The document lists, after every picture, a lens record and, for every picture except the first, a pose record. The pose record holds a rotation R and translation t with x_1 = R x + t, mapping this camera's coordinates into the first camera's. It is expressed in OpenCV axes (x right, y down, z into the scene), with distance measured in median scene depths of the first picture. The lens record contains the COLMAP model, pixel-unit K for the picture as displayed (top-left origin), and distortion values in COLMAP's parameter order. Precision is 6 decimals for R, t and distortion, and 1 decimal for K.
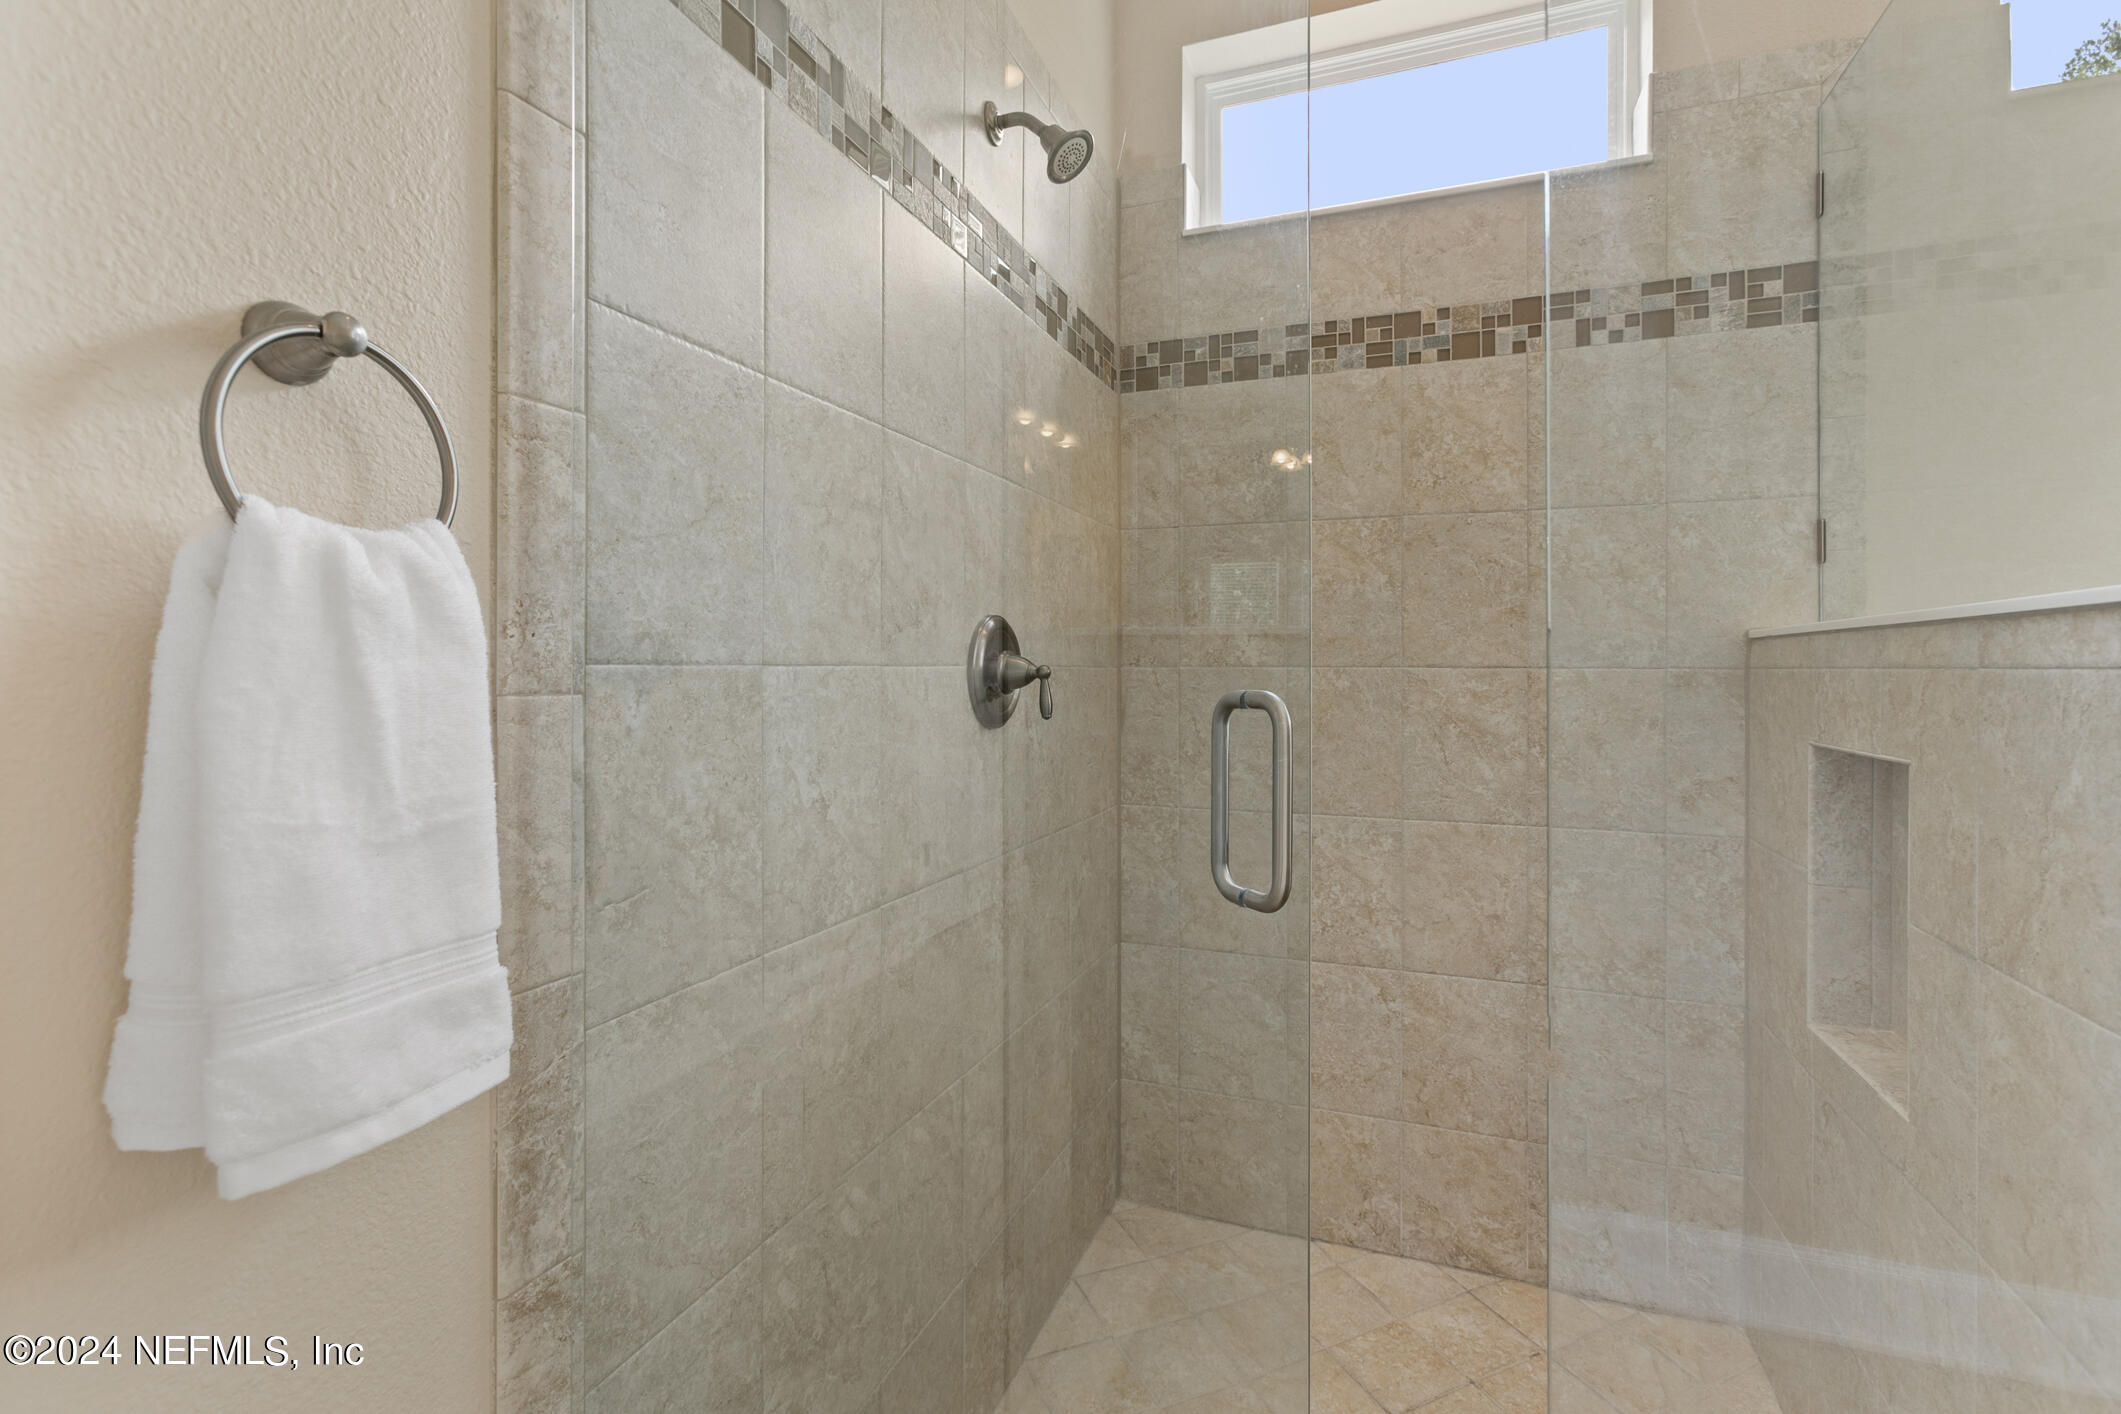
lens RADIAL K [[966.1, 0, 1035.6], [0, 966.1, 664.3], [0, 0, 1]] dist [-0.007326, 0.008036]
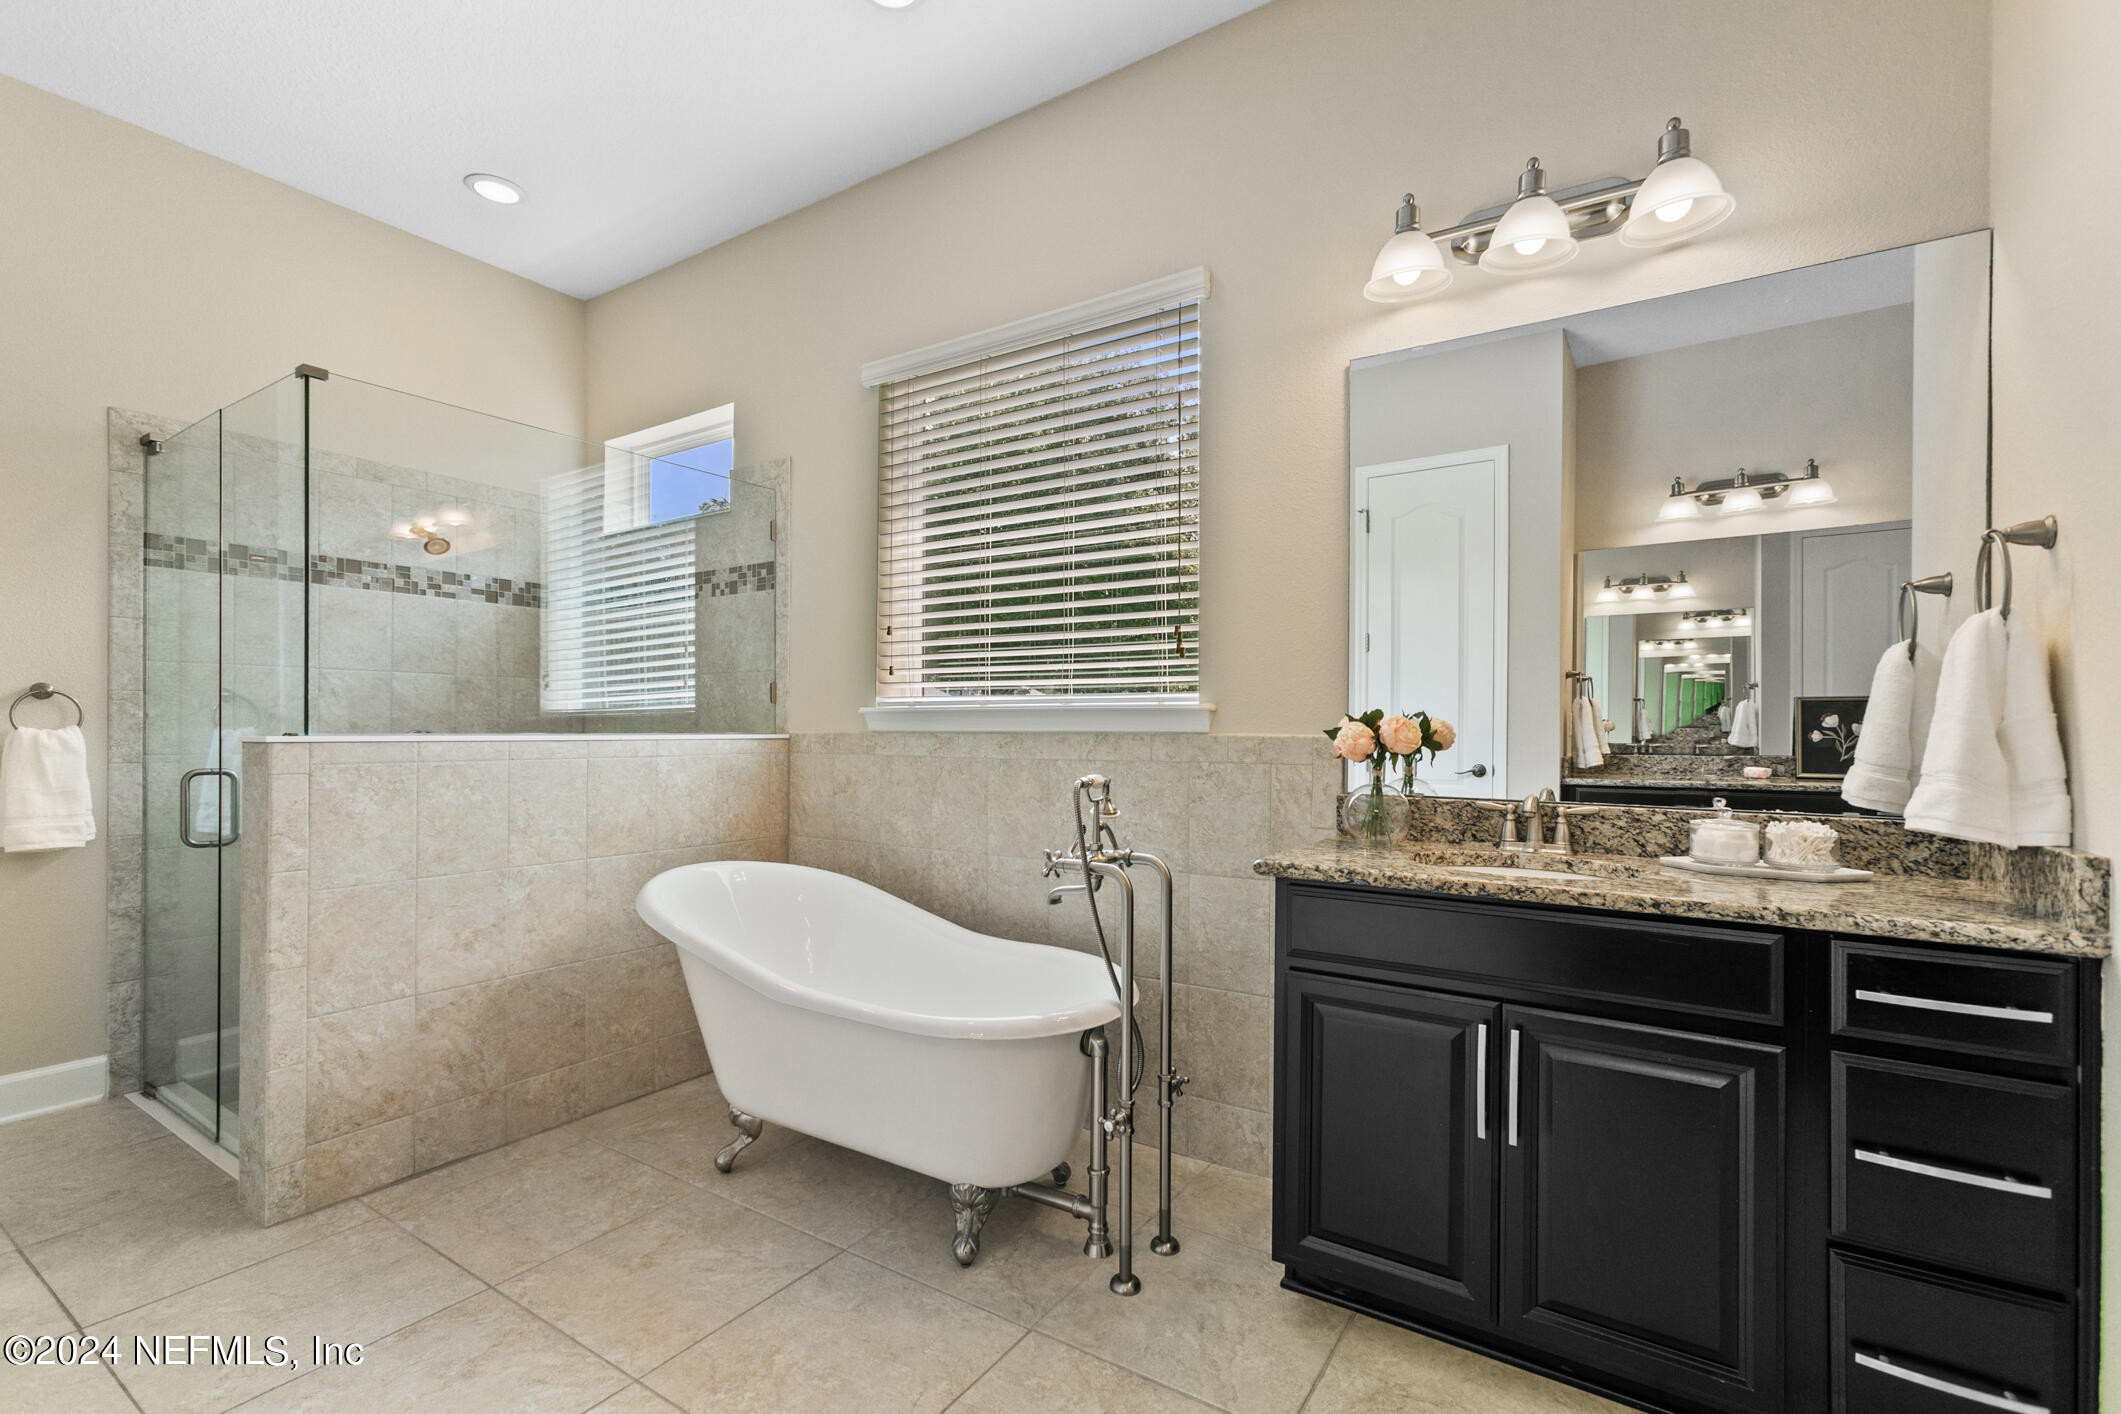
lens RADIAL K [[966.1, 0, 1066.6], [0, 966.1, 726.4], [0, 0, 1]] dist [-0.007326, 0.008036]
pose [[0.976705, -0.005156, -0.214525, 2.490084], [0.004740, 0.999986, -0.002453, -0.057202], [0.214535, 0.001379, 0.976715, -1.241714]]
